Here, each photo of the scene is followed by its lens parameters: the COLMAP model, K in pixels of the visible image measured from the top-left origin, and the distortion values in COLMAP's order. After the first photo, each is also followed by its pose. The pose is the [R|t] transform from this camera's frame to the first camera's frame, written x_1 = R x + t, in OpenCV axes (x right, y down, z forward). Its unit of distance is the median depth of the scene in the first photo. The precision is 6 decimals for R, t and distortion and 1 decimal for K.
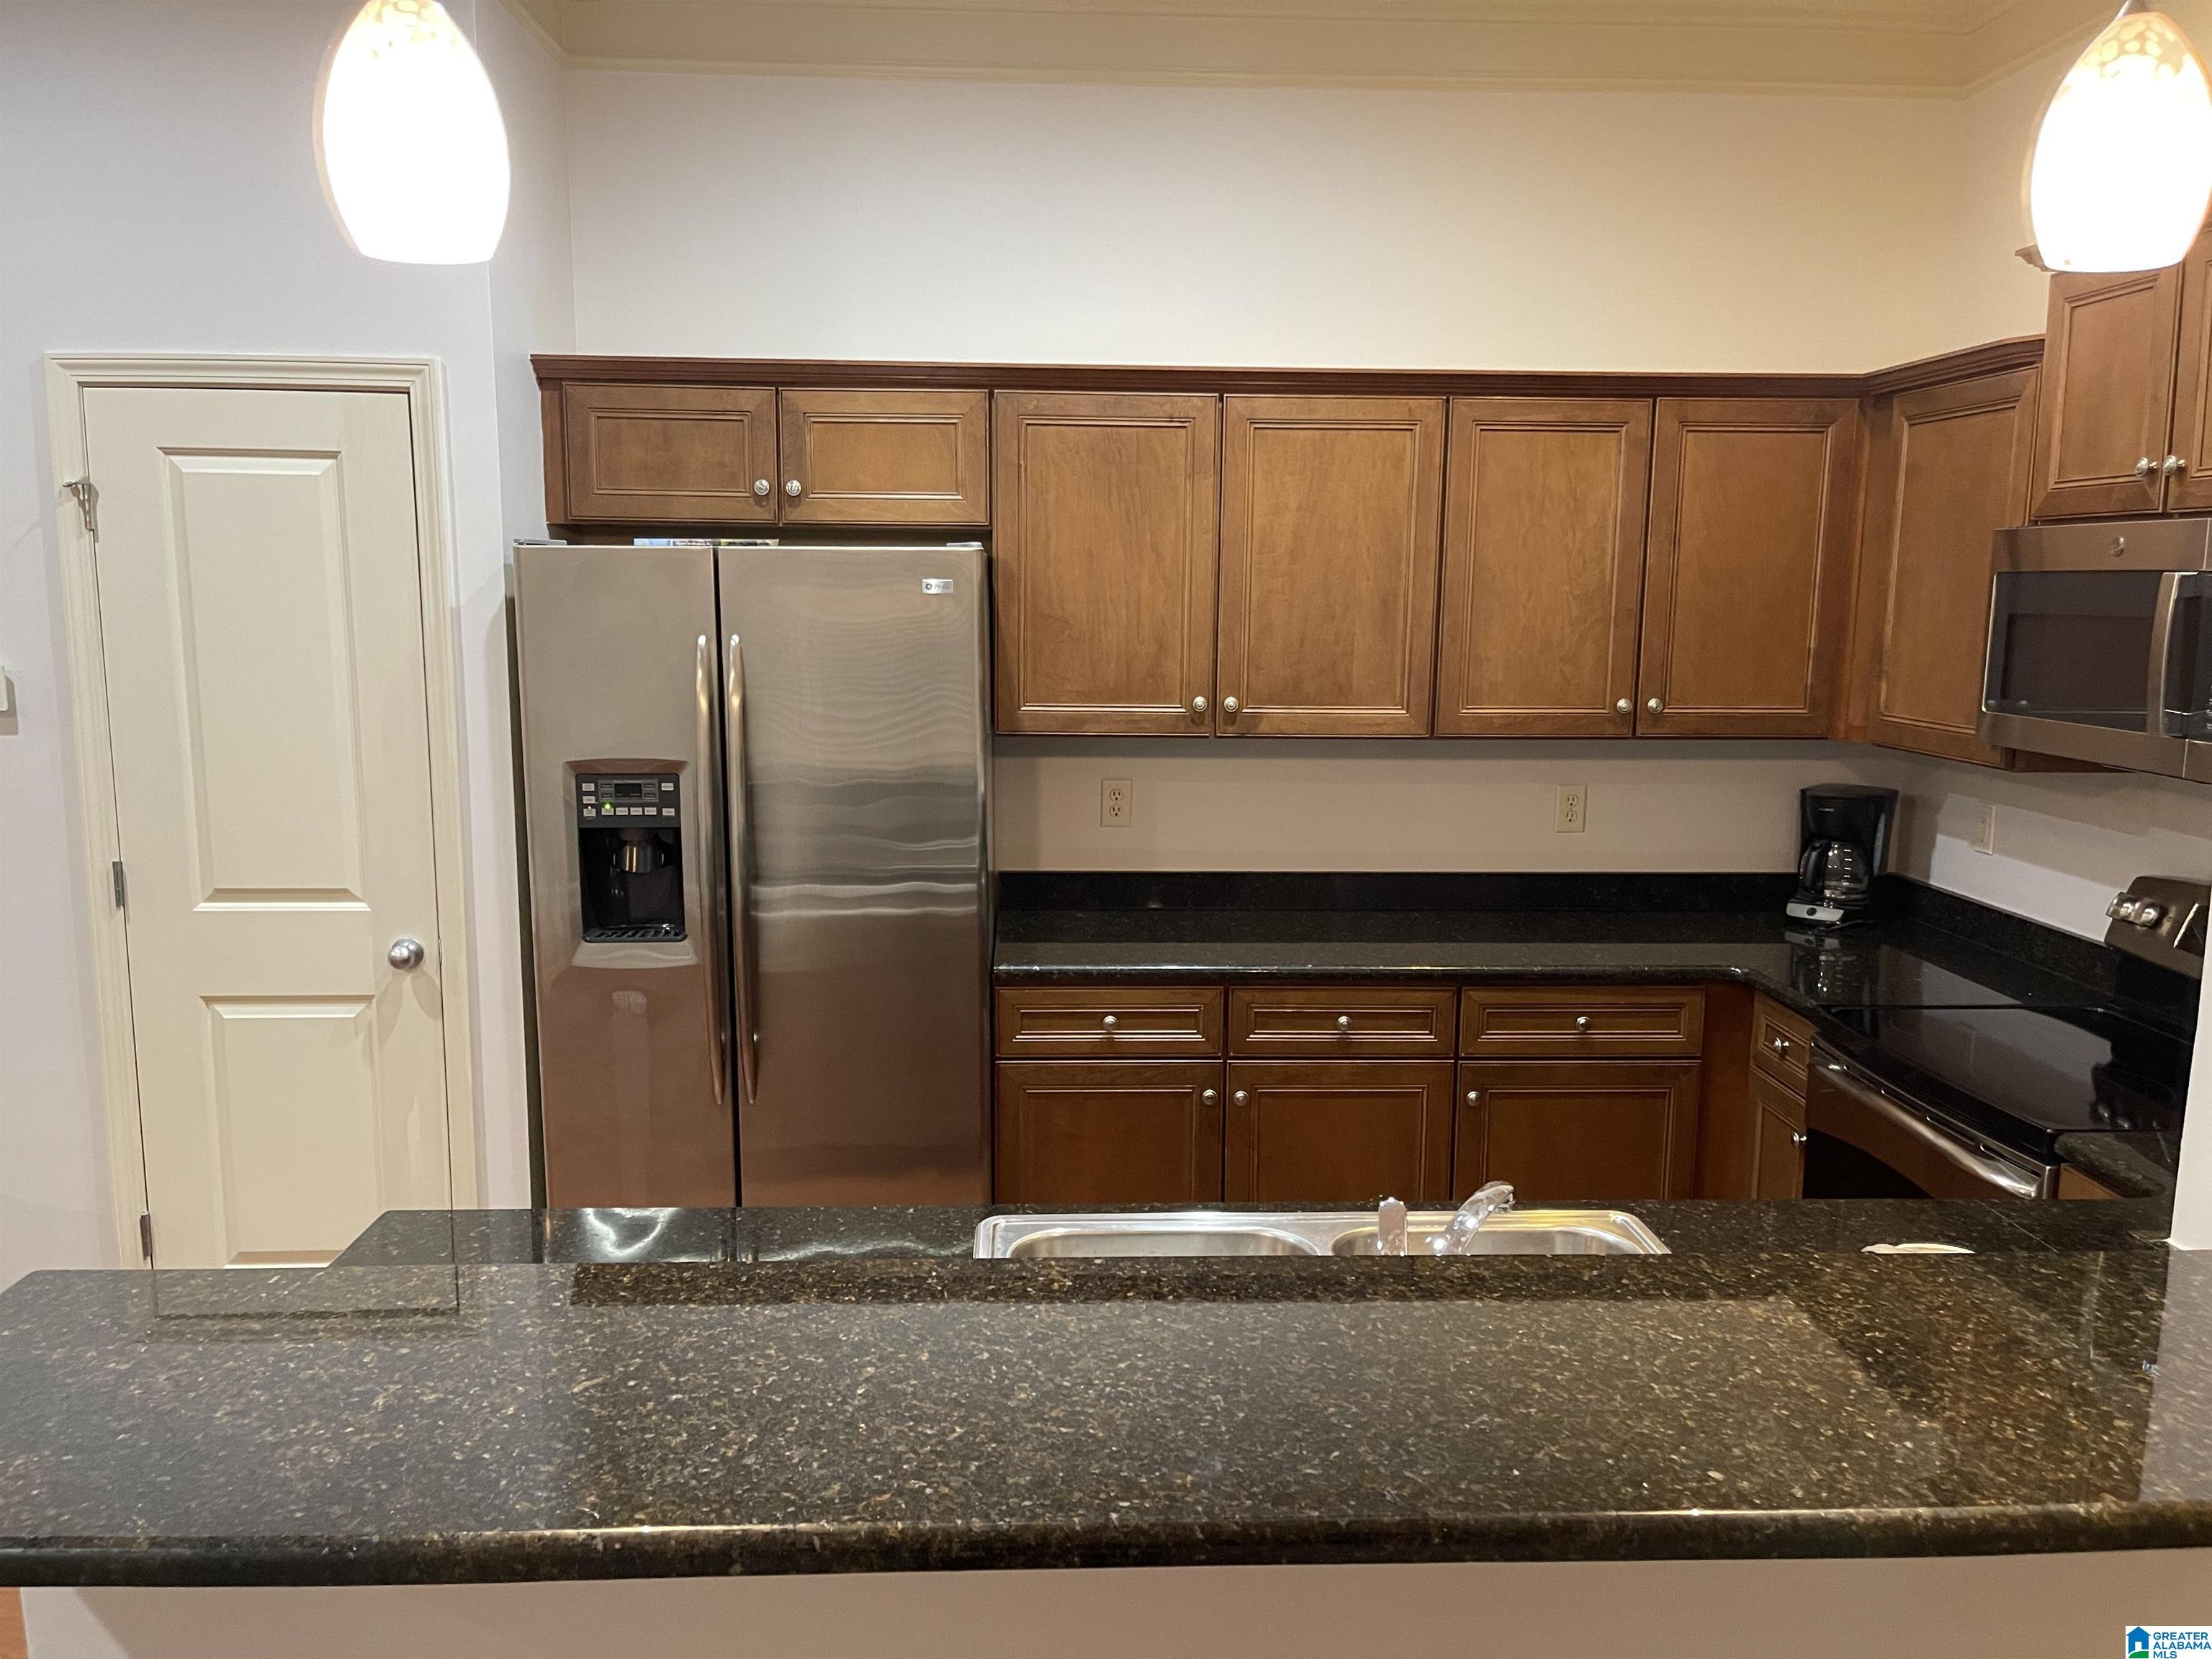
lens RADIAL K [[1681.7, 0, 1108.6], [0, 1681.7, 851.9], [0, 0, 1]] dist [0.067967, -0.084370]
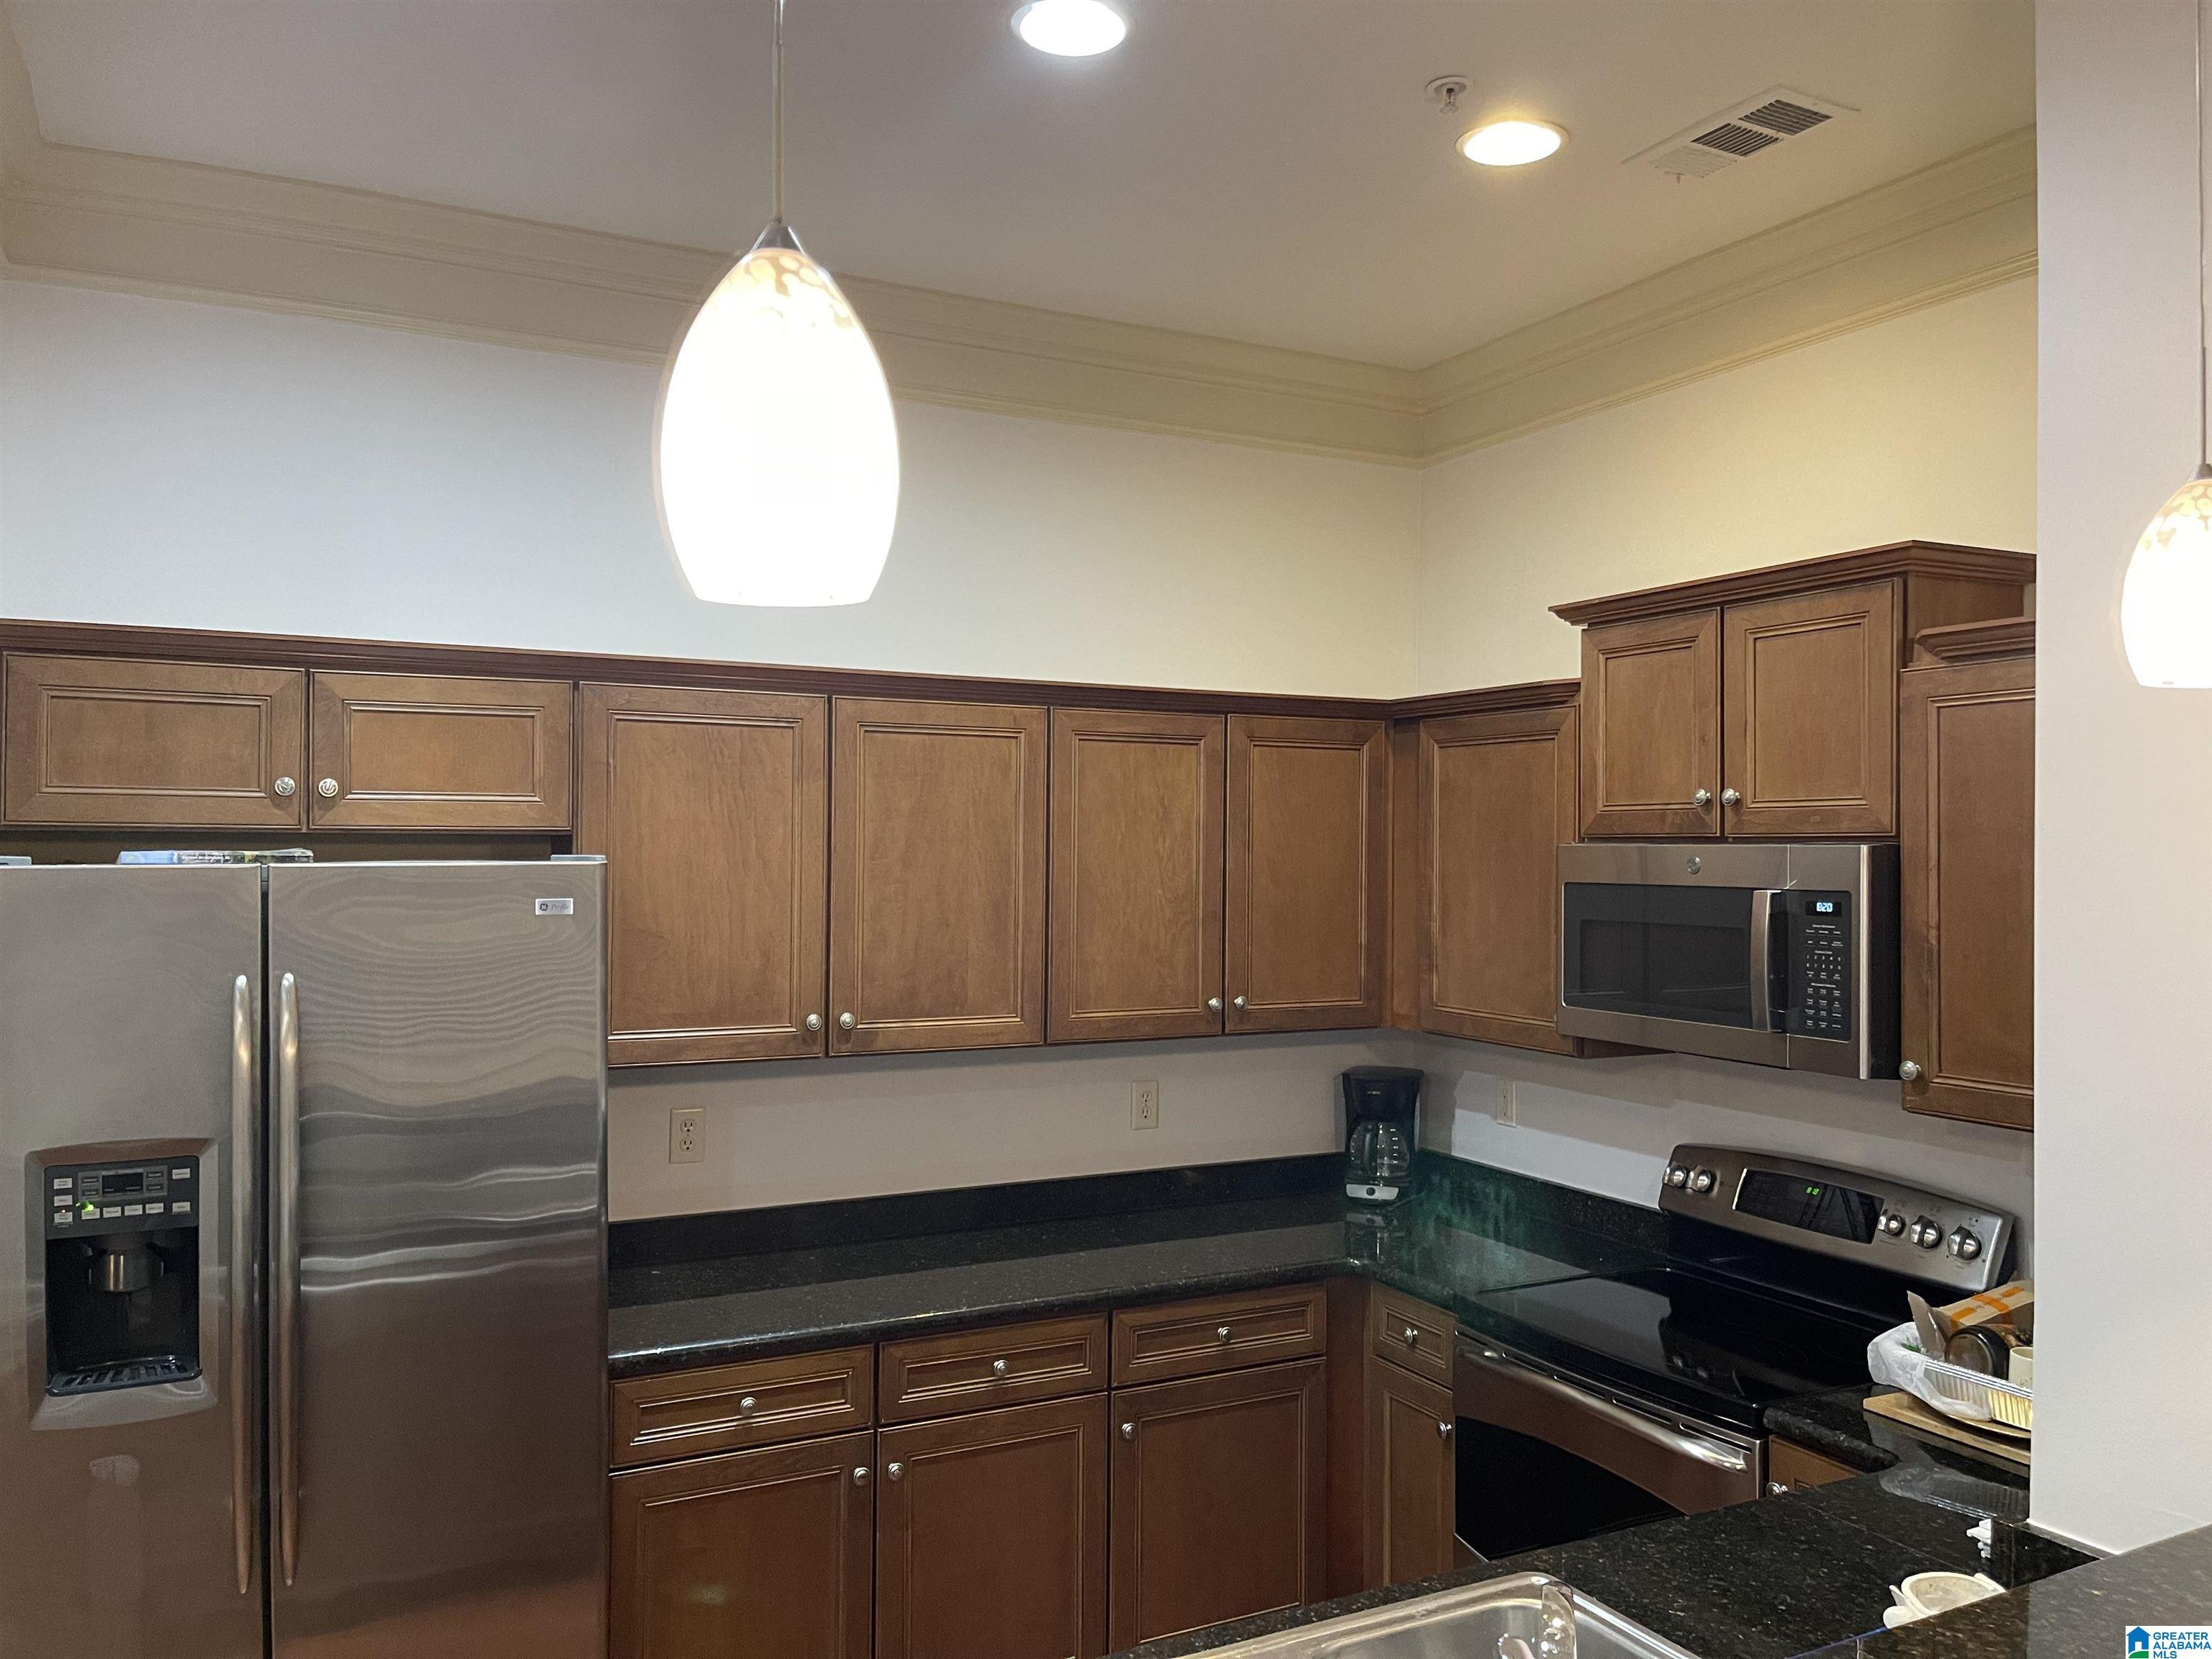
lens RADIAL K [[1681.7, 0, 1116.4], [0, 1681.7, 841.9], [0, 0, 1]] dist [0.067967, -0.084370]
pose [[0.906733, -0.002142, 0.421700, -0.190774], [0.068969, 0.987276, -0.143283, -0.044451], [-0.416028, 0.159004, 0.895343, 0.103389]]
